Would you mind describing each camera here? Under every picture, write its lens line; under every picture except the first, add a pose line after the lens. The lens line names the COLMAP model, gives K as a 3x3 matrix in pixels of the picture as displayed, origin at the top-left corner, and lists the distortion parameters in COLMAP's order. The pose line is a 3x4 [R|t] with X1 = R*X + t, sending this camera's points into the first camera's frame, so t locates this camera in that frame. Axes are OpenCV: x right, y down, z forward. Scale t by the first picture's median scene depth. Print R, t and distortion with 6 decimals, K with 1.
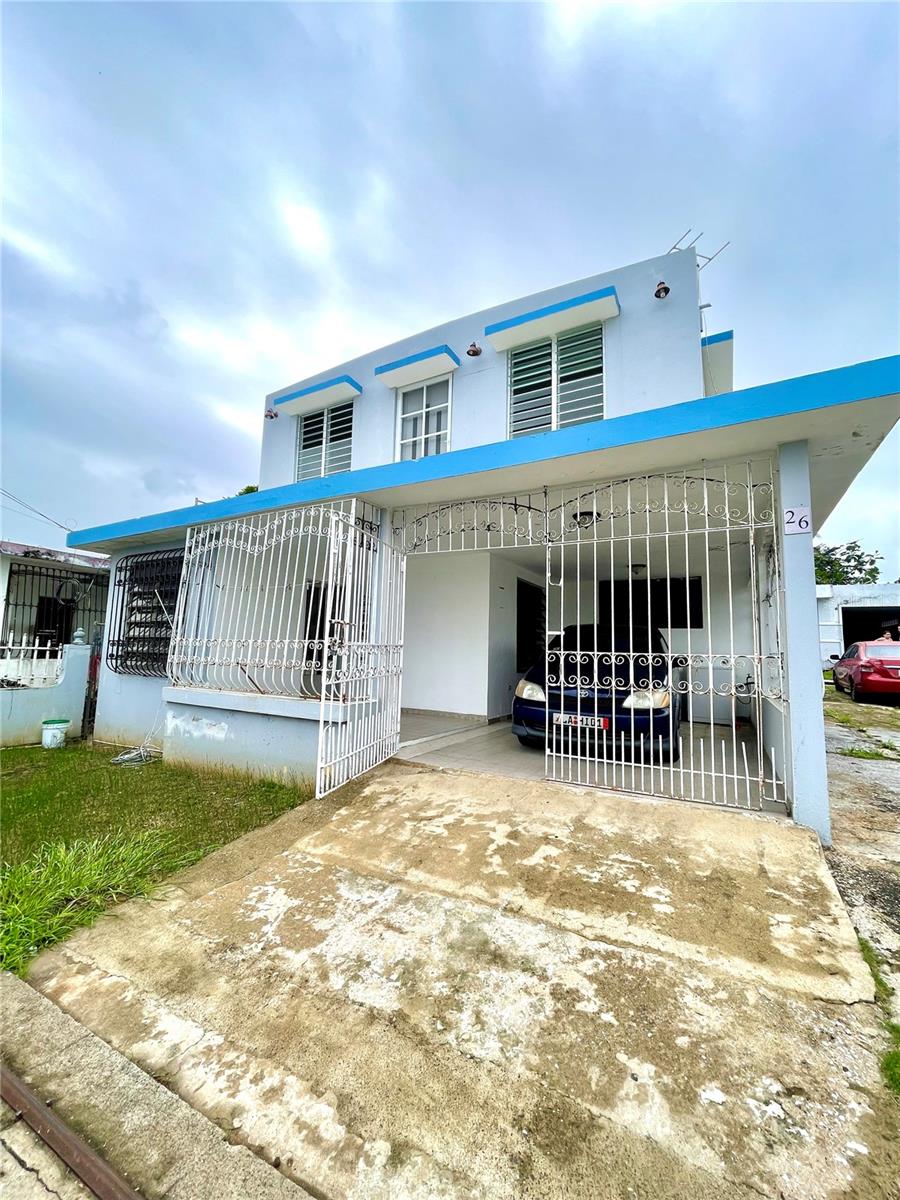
lens RADIAL K [[484.0, 0, 457.2], [0, 484.0, 599.6], [0, 0, 1]] dist [-0.001033, 0.000074]
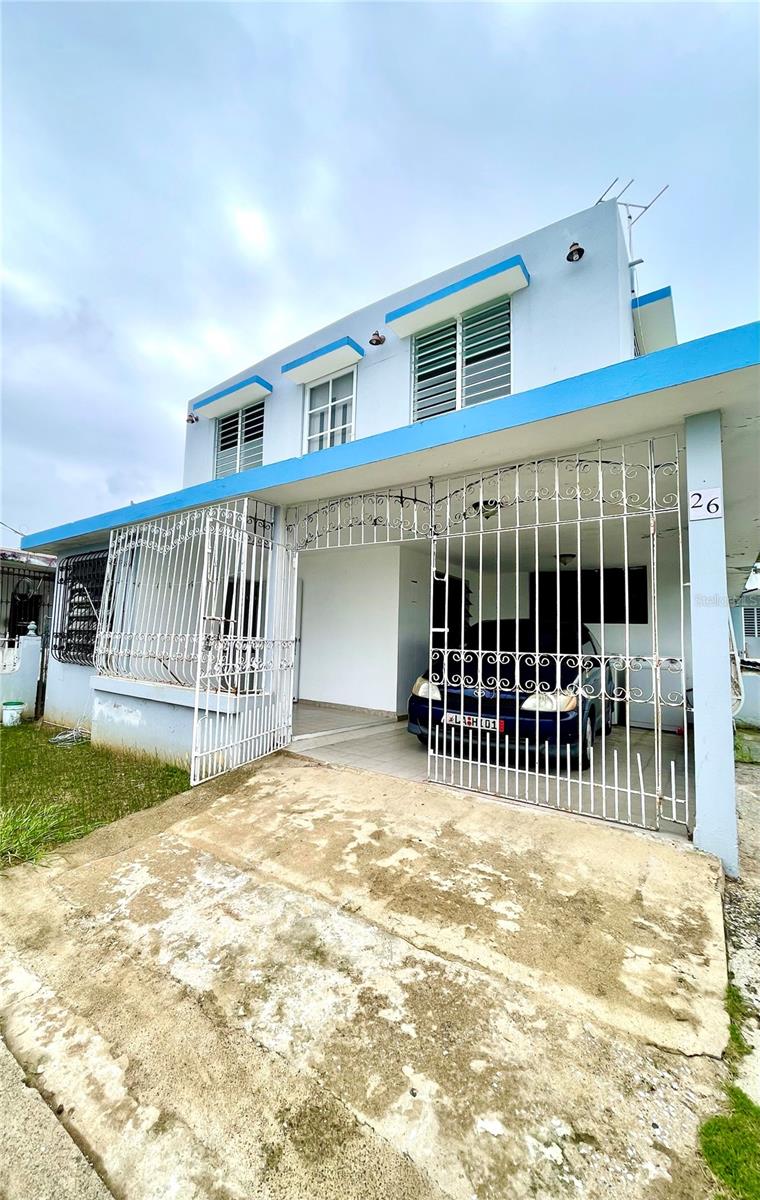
lens RADIAL K [[493.7, 0, 380.8], [0, 493.7, 596.0], [0, 0, 1]] dist [0.000590, -0.000301]
pose [[0.983736, -0.004441, -0.179563, 0.287099], [0.007280, 0.999859, 0.015155, -0.015469], [0.179470, -0.016216, 0.983630, 0.016230]]
